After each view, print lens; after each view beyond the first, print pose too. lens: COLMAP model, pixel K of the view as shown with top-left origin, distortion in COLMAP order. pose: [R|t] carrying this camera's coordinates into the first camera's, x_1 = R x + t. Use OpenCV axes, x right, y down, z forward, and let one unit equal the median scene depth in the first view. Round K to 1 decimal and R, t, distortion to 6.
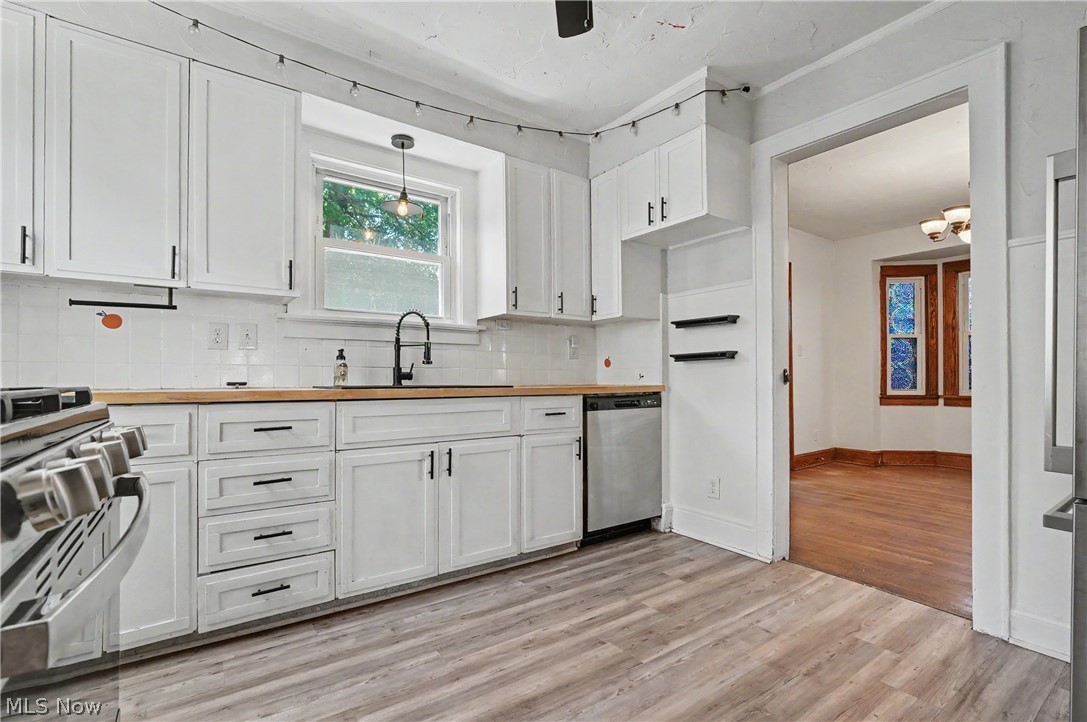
lens RADIAL K [[496.7, 0, 540.1], [0, 496.7, 372.4], [0, 0, 1]] dist [-0.009329, 0.001027]
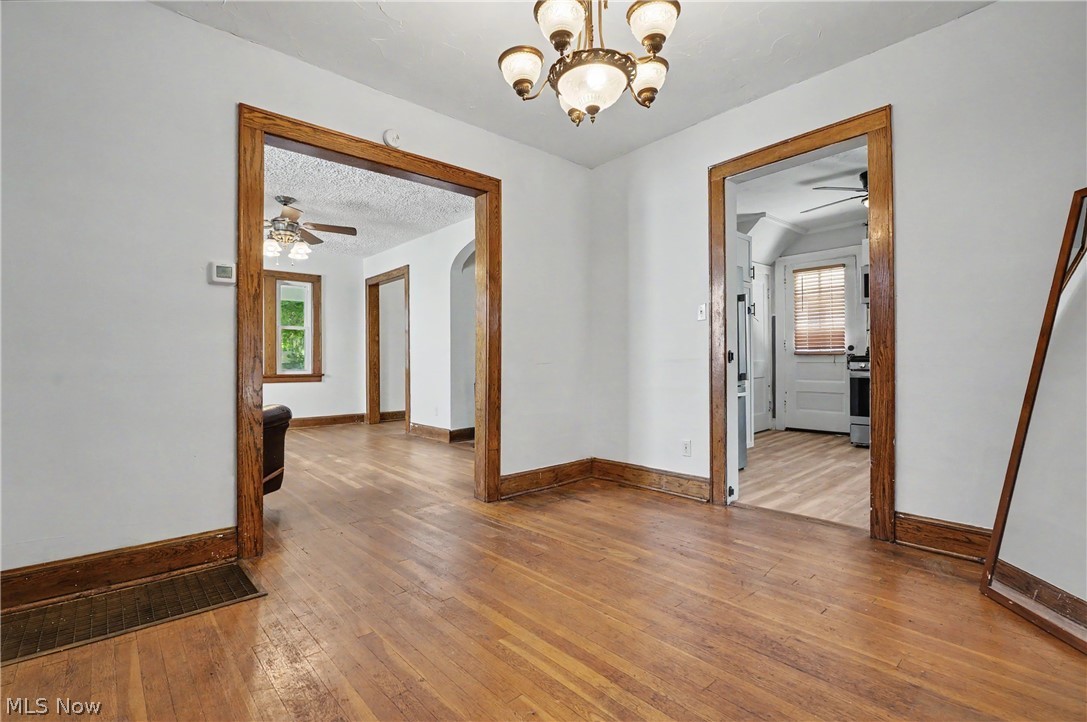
lens RADIAL K [[496.7, 0, 547.5], [0, 496.7, 357.5], [0, 0, 1]] dist [-0.009329, 0.001027]
pose [[-0.992136, 0.004635, -0.125082, 0.999586], [0.005895, 0.999936, -0.009706, 0.020380], [0.125029, -0.010367, -0.992099, 1.503933]]
